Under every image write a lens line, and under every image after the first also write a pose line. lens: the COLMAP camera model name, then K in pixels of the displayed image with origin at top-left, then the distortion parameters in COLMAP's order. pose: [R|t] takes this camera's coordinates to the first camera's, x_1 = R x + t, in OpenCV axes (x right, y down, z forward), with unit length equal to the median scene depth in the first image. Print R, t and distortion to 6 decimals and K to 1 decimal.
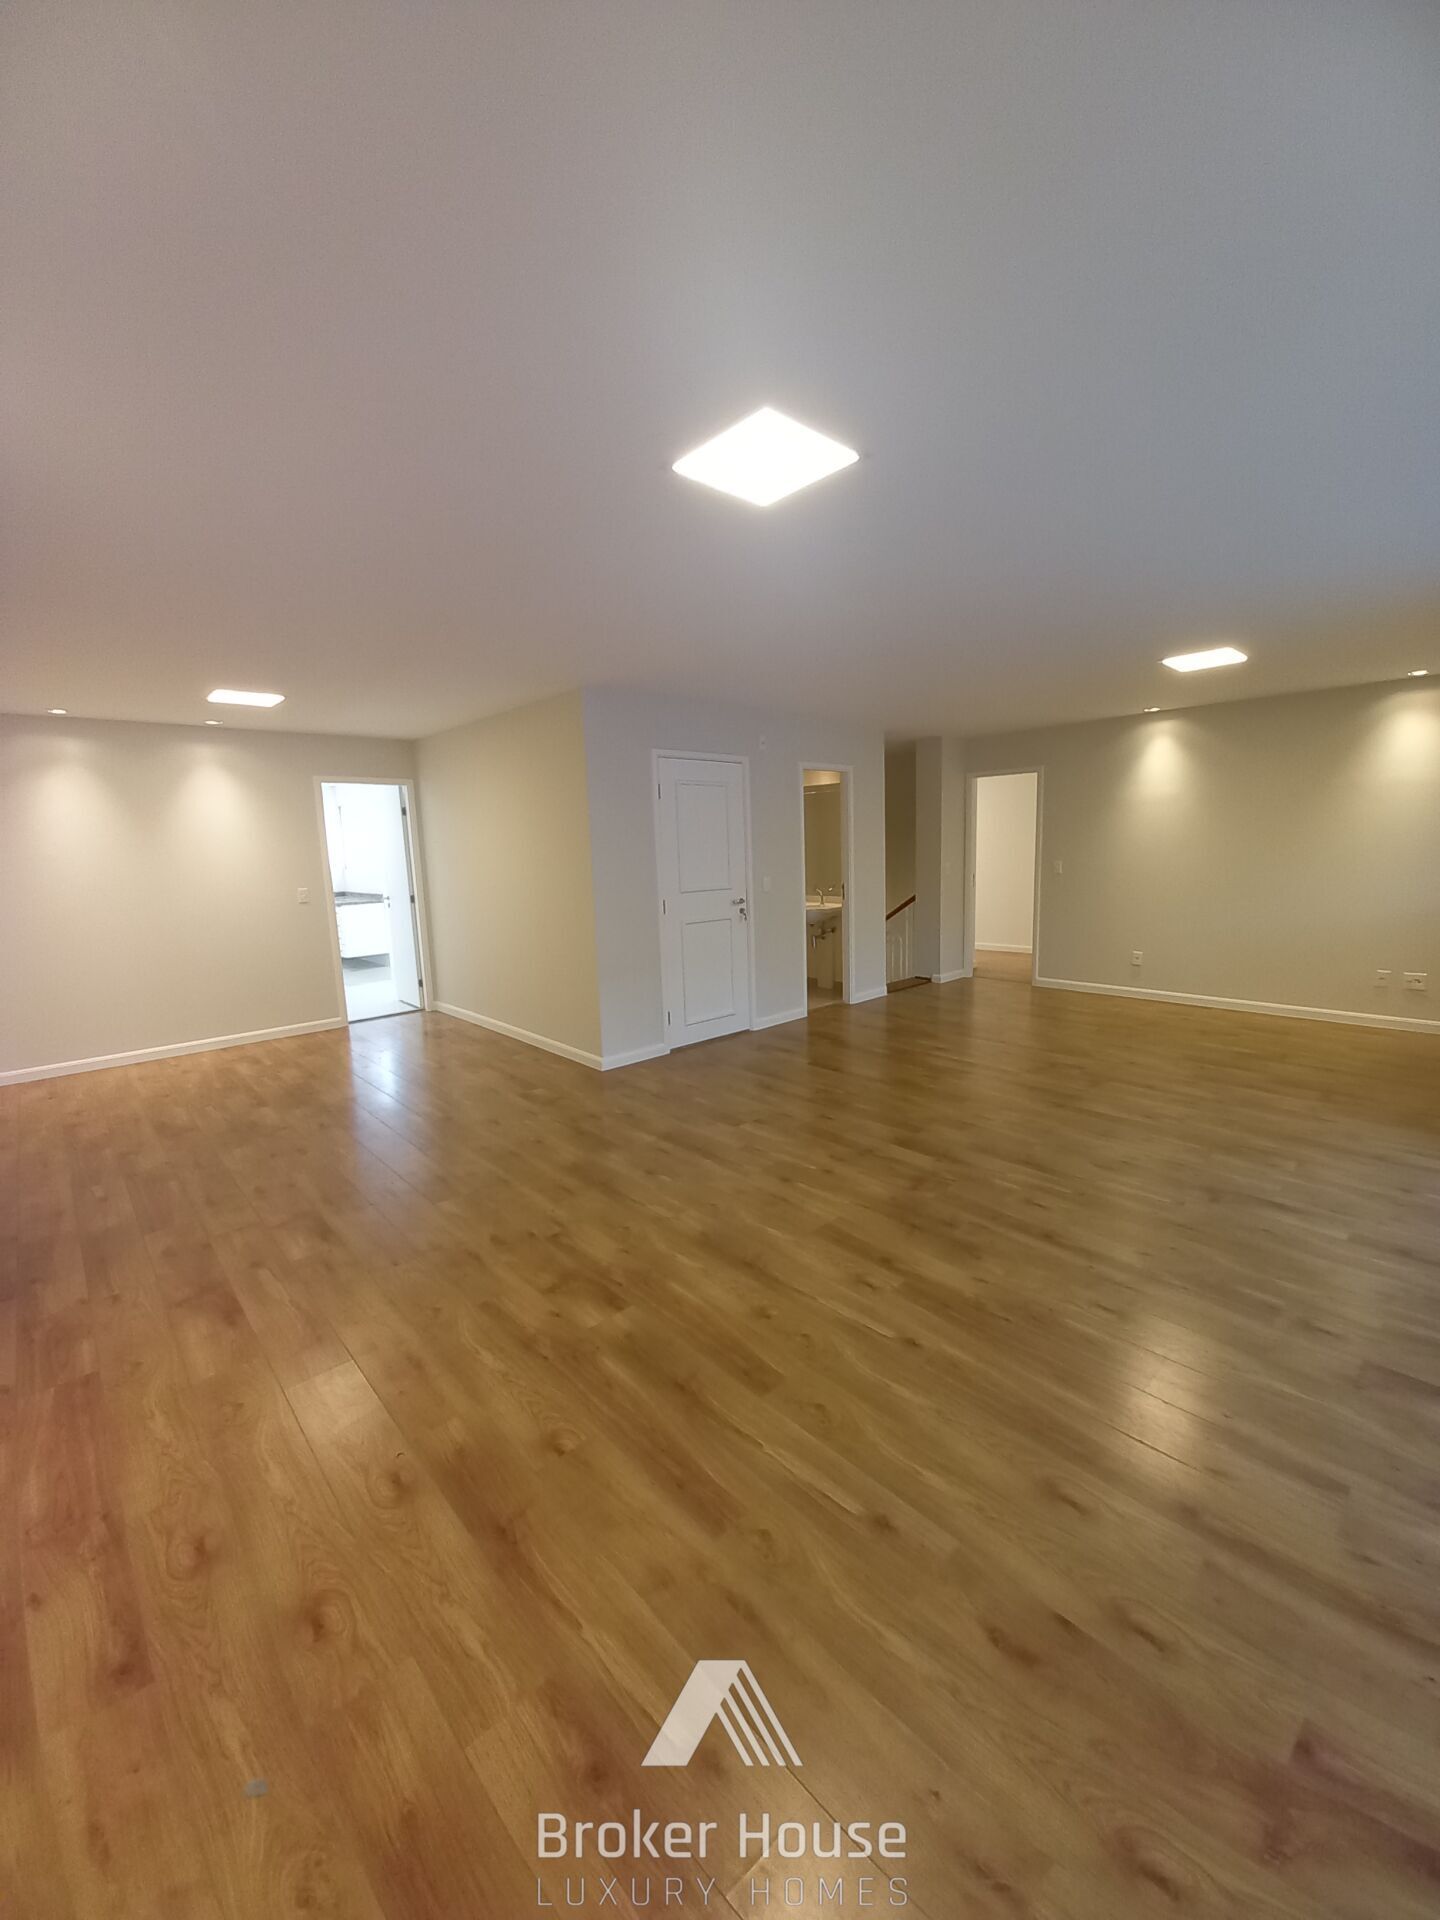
lens RADIAL K [[746.2, 0, 733.4], [0, 746.2, 967.5], [0, 0, 1]] dist [0.007646, -0.011285]
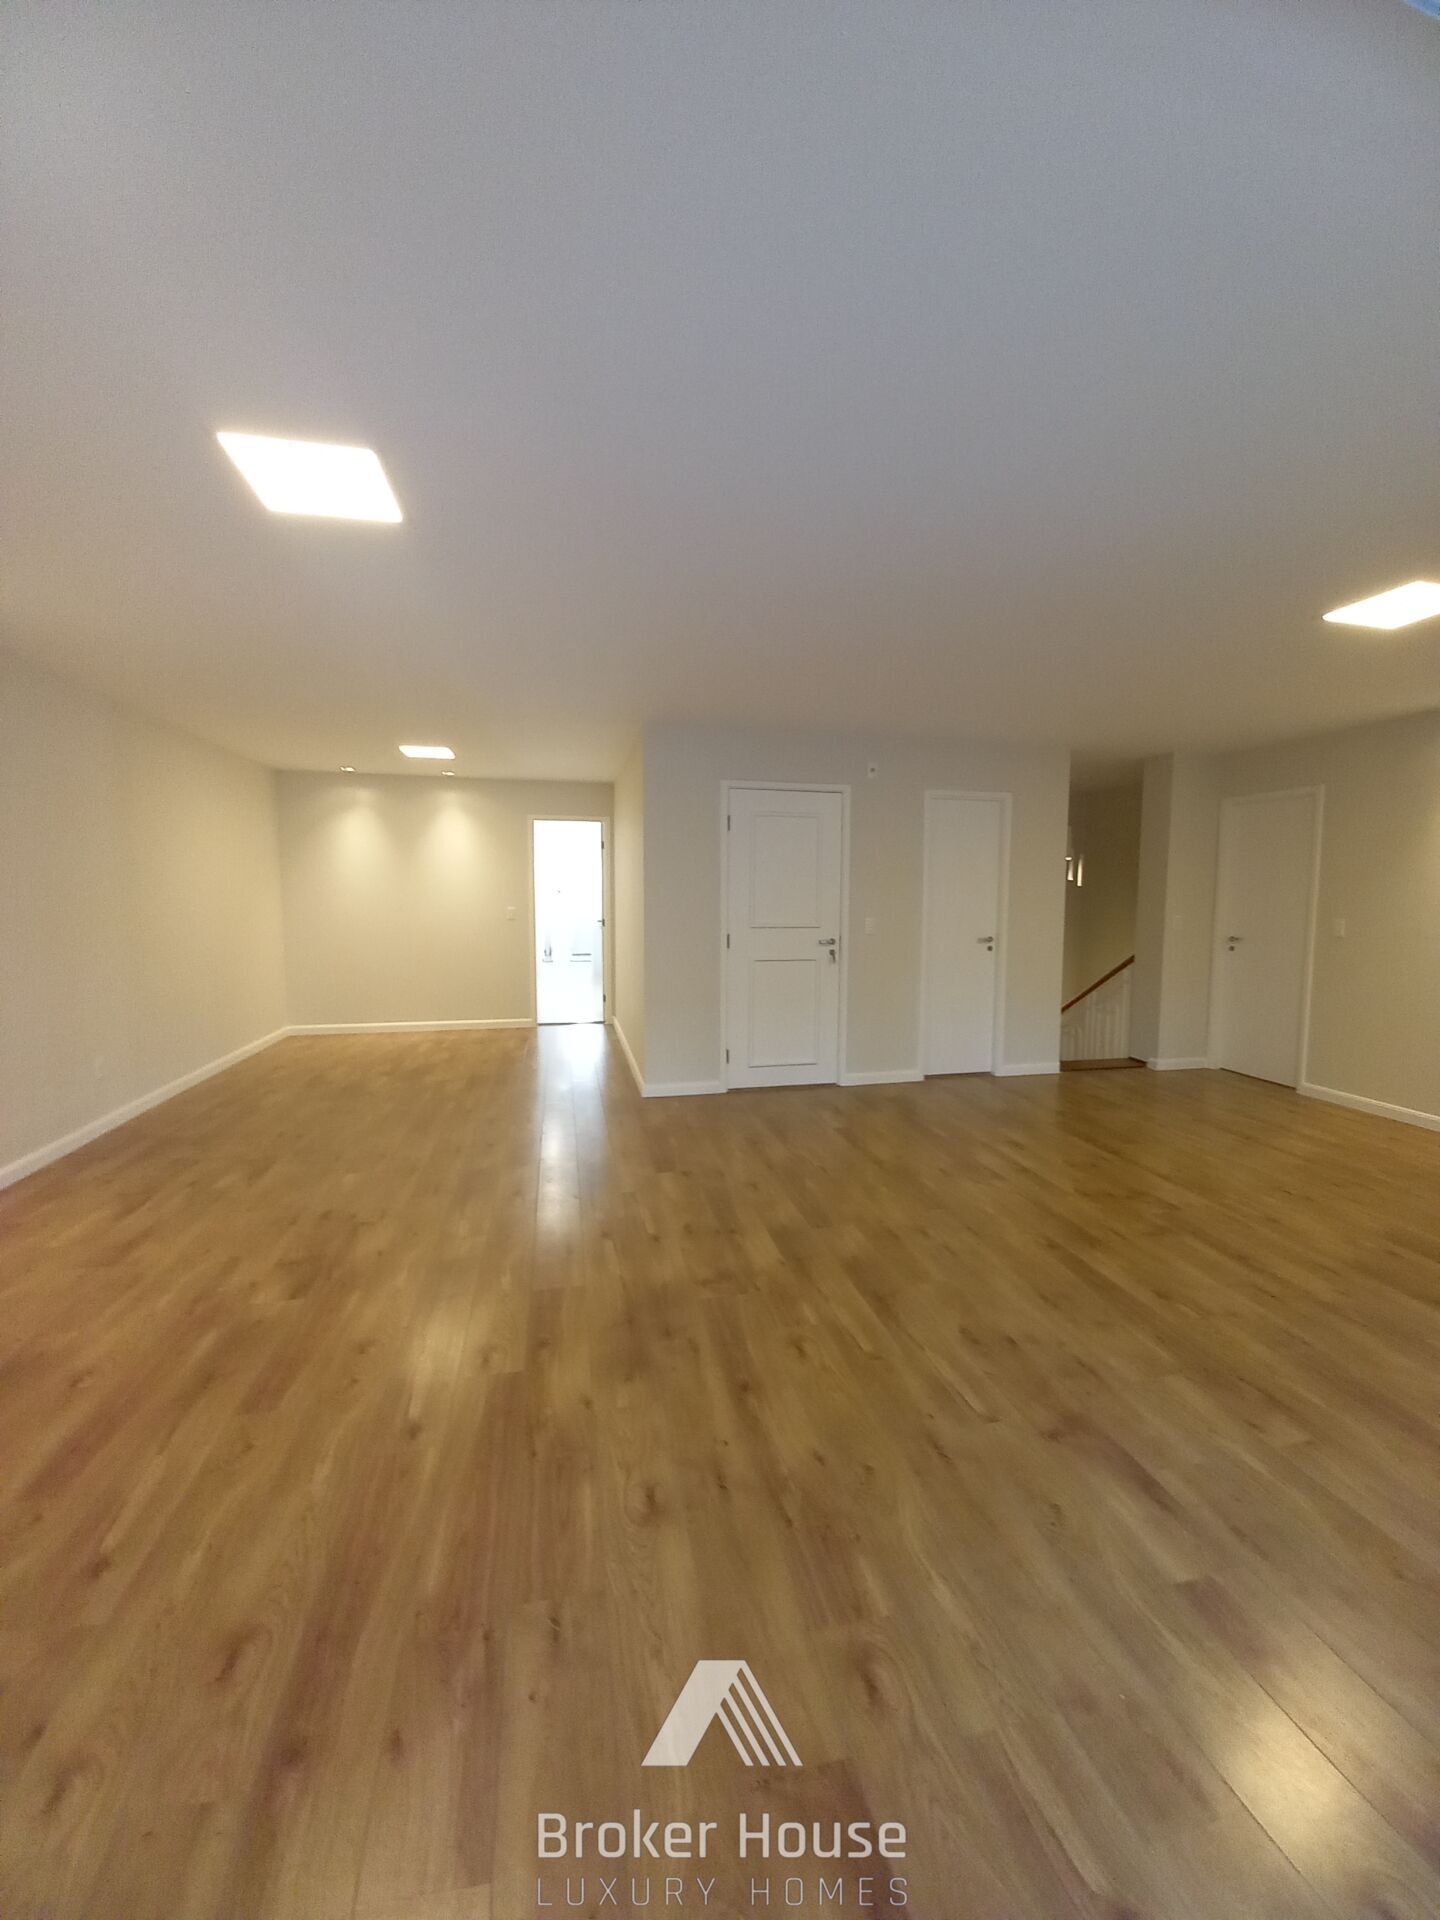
lens RADIAL K [[746.2, 0, 740.7], [0, 746.2, 964.6], [0, 0, 1]] dist [0.007646, -0.011285]
pose [[0.866969, 0.083273, -0.491355, 0.443644], [-0.113555, 0.993014, -0.032068, -0.022804], [0.485252, 0.083598, 0.870369, 0.181618]]
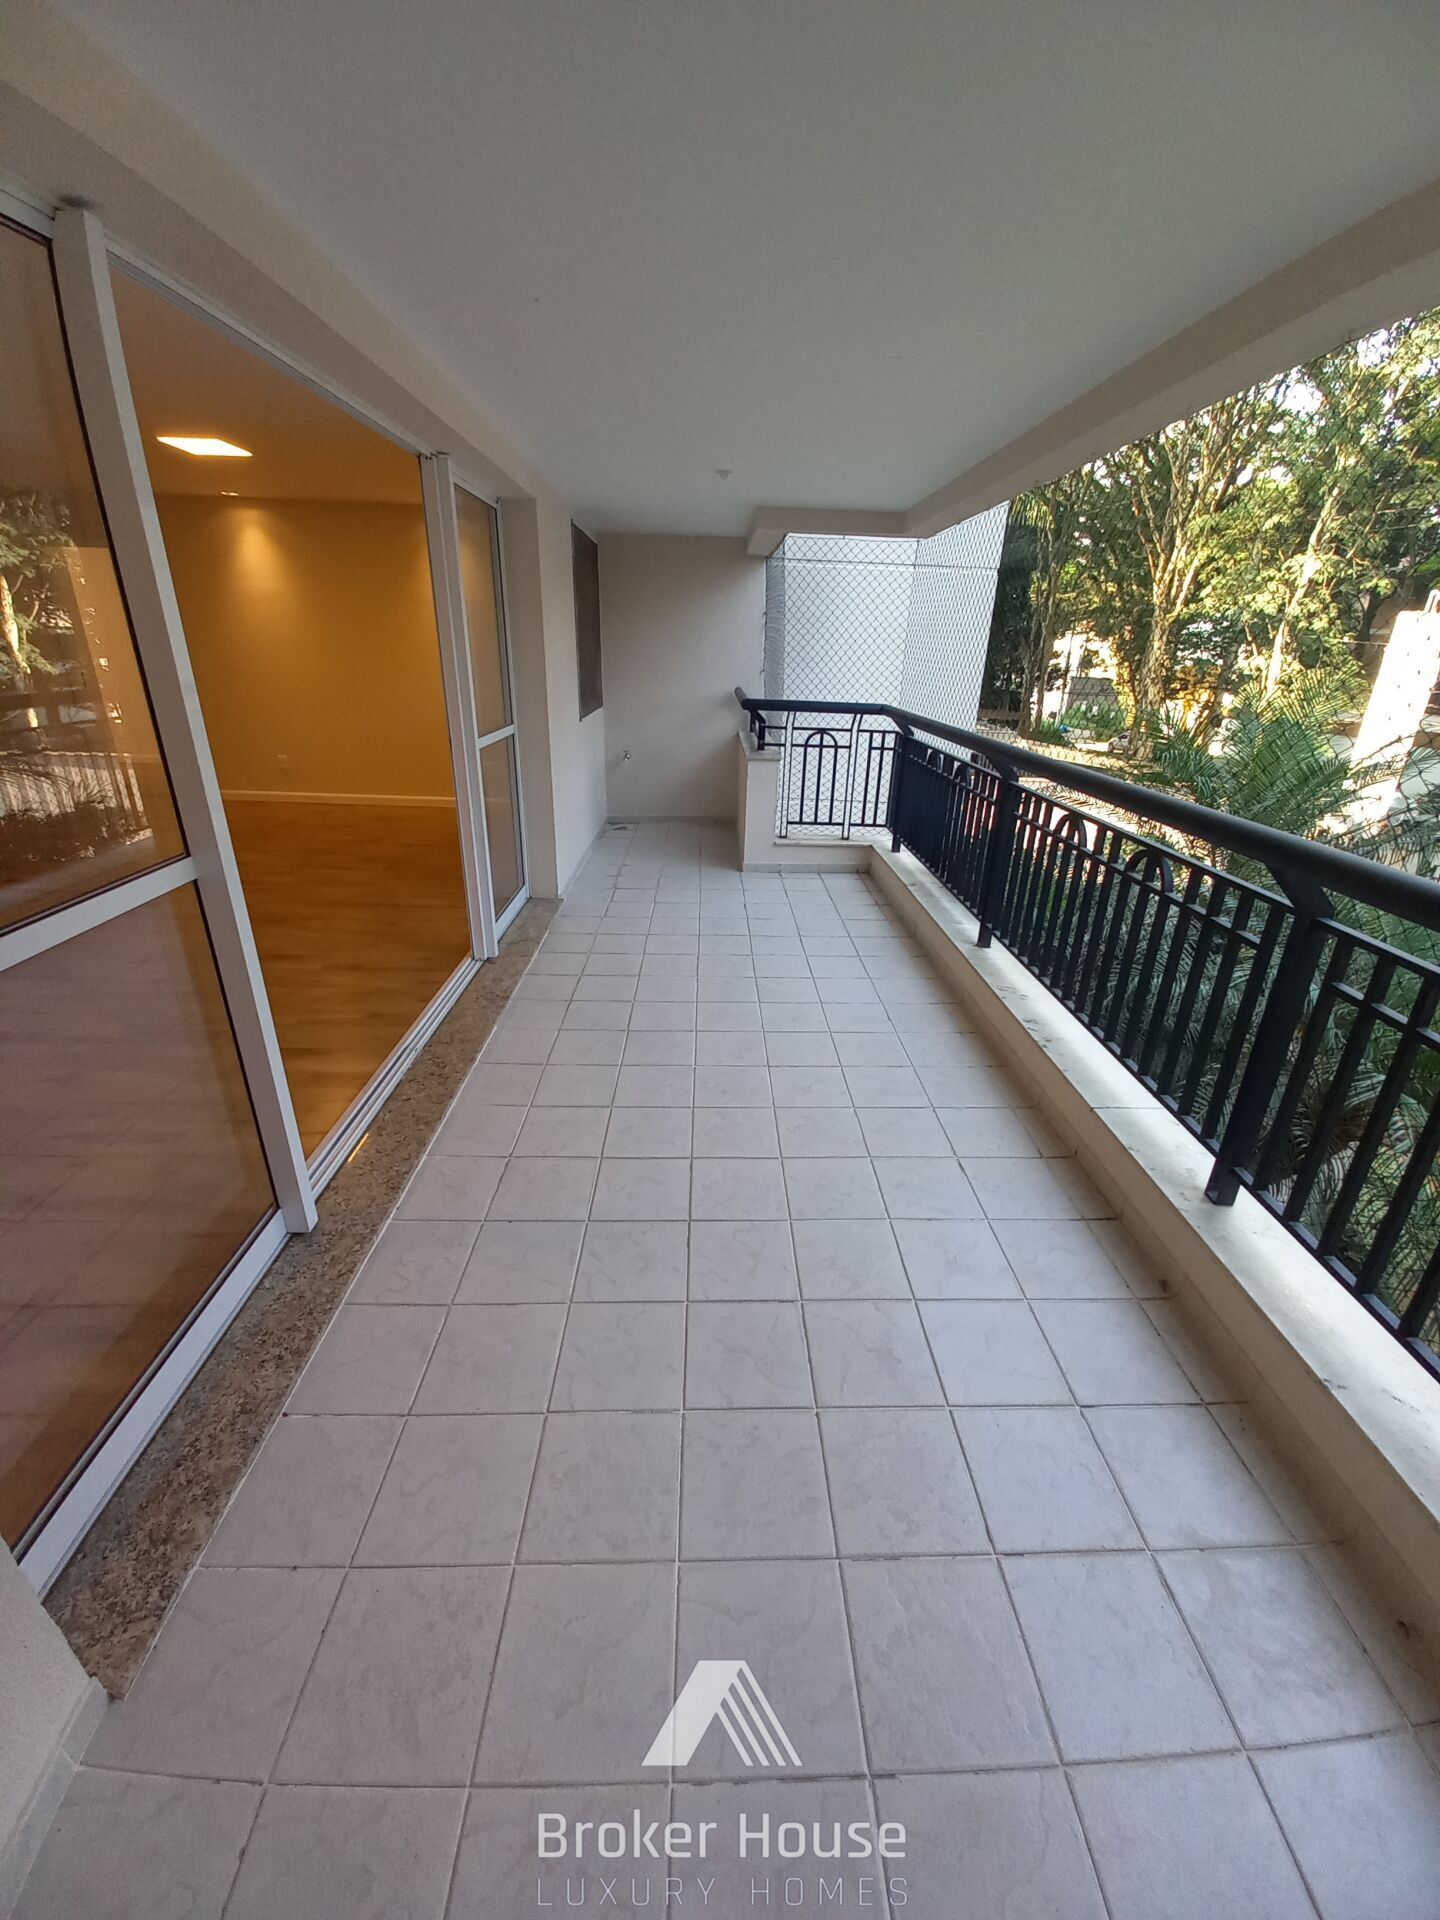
lens RADIAL K [[746.2, 0, 734.7], [0, 746.2, 957.9], [0, 0, 1]] dist [0.007646, -0.011285]
pose [[0.656029, -0.235884, 0.716927, 0.210217], [0.065083, 0.964047, 0.257637, 0.031766], [-0.751924, -0.122358, 0.647795, -0.230449]]
